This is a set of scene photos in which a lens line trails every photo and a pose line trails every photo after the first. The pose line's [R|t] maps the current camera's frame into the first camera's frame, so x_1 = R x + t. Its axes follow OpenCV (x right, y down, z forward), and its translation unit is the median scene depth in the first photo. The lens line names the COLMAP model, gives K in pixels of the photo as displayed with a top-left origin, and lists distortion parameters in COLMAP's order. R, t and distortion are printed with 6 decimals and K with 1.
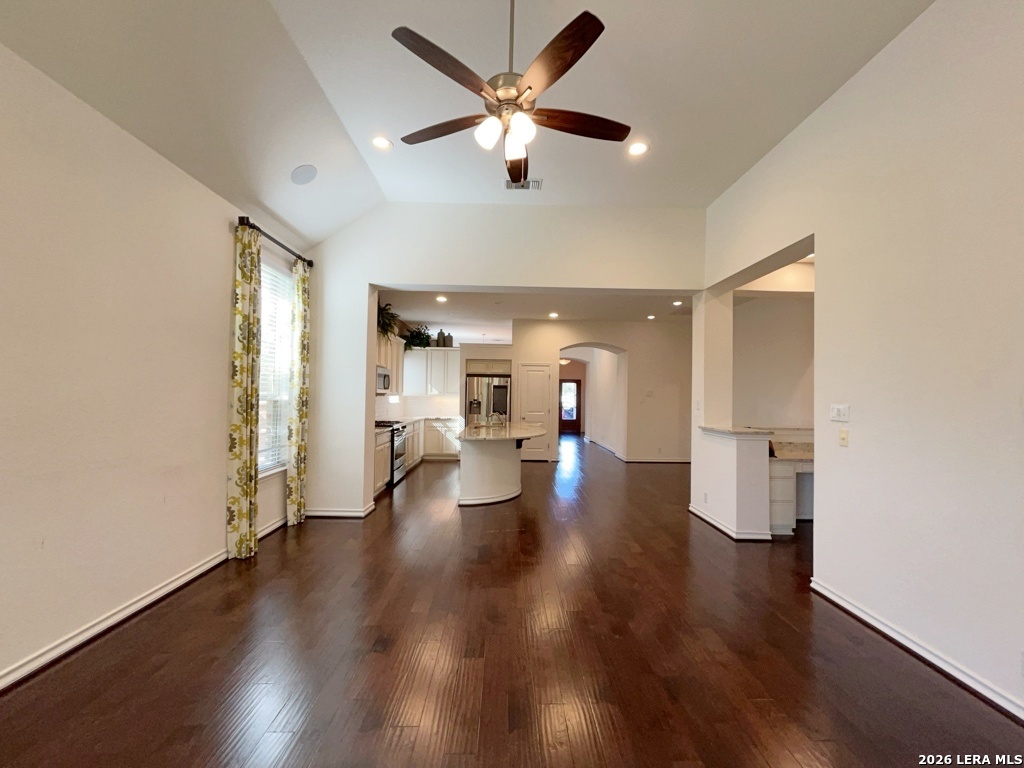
lens RADIAL K [[413.3, 0, 515.2], [0, 413.3, 385.5], [0, 0, 1]] dist [-0.002439, 0.000265]
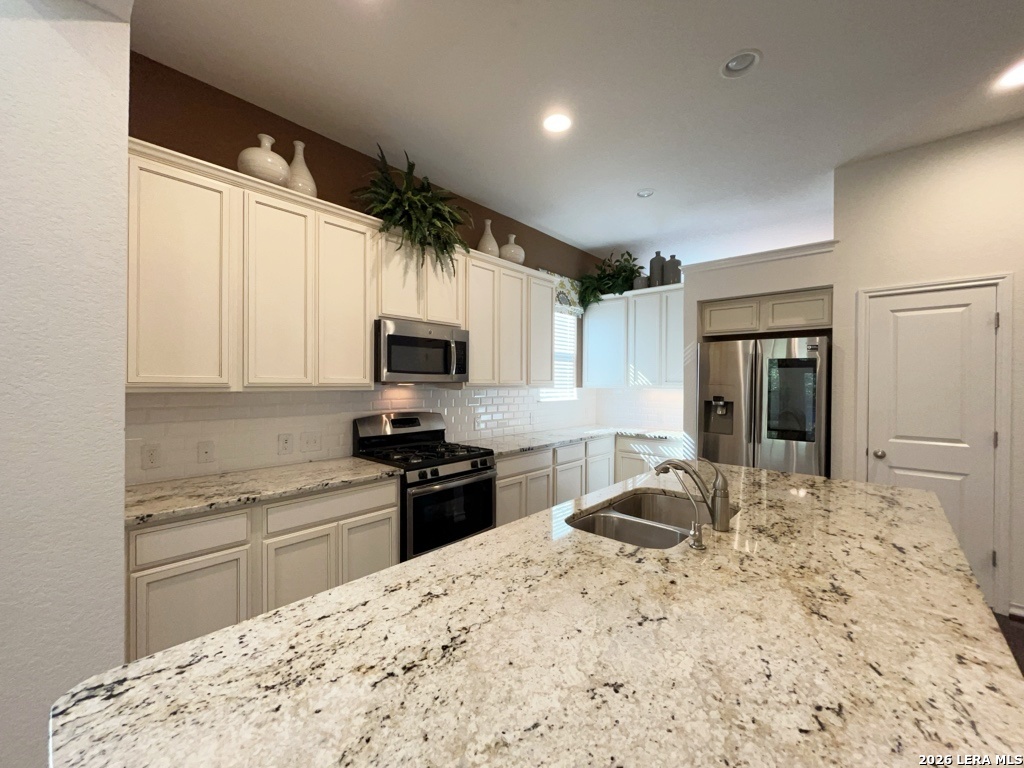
lens RADIAL K [[413.3, 0, 516.6], [0, 413.3, 385.6], [0, 0, 1]] dist [-0.002439, 0.000265]
pose [[0.730838, -0.005577, -0.682528, 0.066047], [0.019891, 0.999716, 0.013130, 0.026113], [0.682261, -0.023173, 0.730742, 1.088954]]
